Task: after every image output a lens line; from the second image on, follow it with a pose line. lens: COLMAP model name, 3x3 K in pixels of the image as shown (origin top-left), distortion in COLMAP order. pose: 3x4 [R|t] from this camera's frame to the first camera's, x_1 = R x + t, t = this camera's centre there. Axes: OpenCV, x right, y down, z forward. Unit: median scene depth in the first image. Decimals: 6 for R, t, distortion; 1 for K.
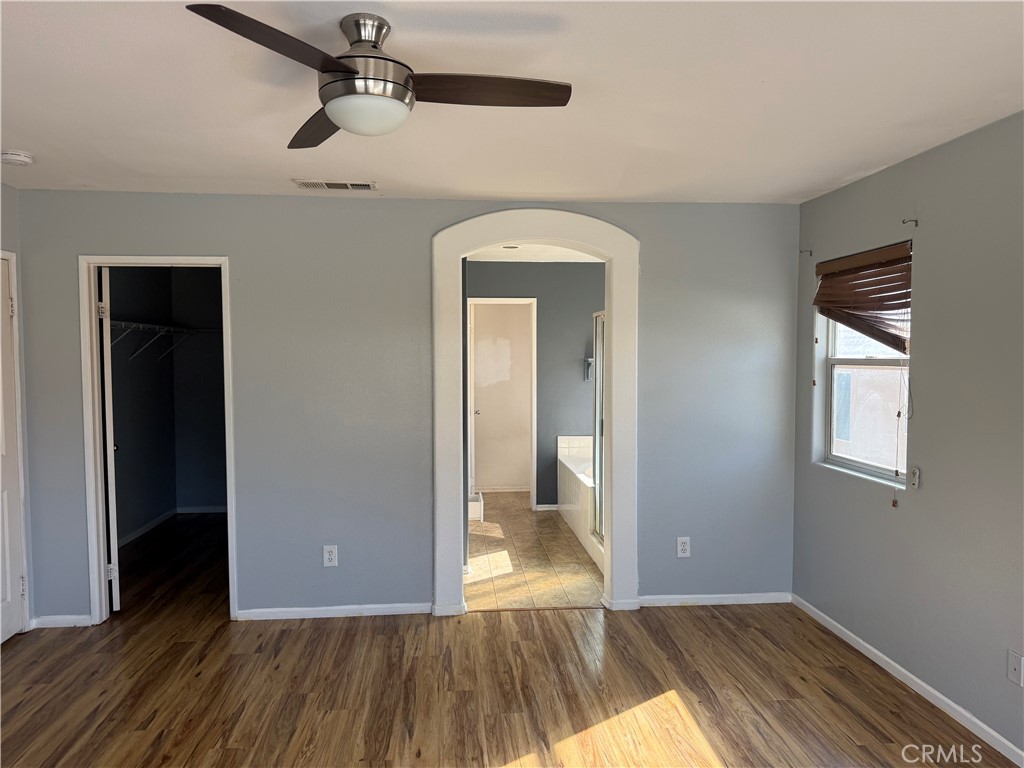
lens RADIAL K [[727.2, 0, 512.0], [0, 727.2, 384.0], [0, 0, 1]] dist [0.000044, -0.006549]
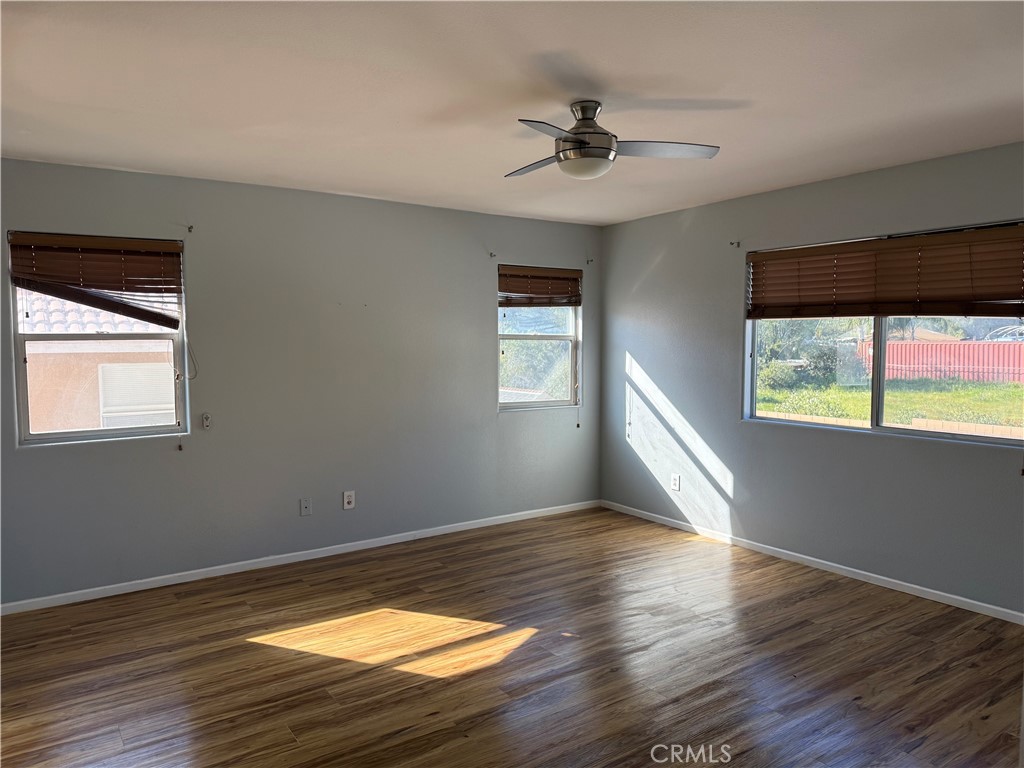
lens RADIAL K [[727.2, 0, 512.0], [0, 727.2, 384.0], [0, 0, 1]] dist [0.000044, -0.006549]
pose [[-0.487566, -0.057848, 0.871168, -0.882326], [0.042843, 0.995015, 0.090050, -0.036385], [-0.872034, 0.081229, -0.482657, 1.142373]]
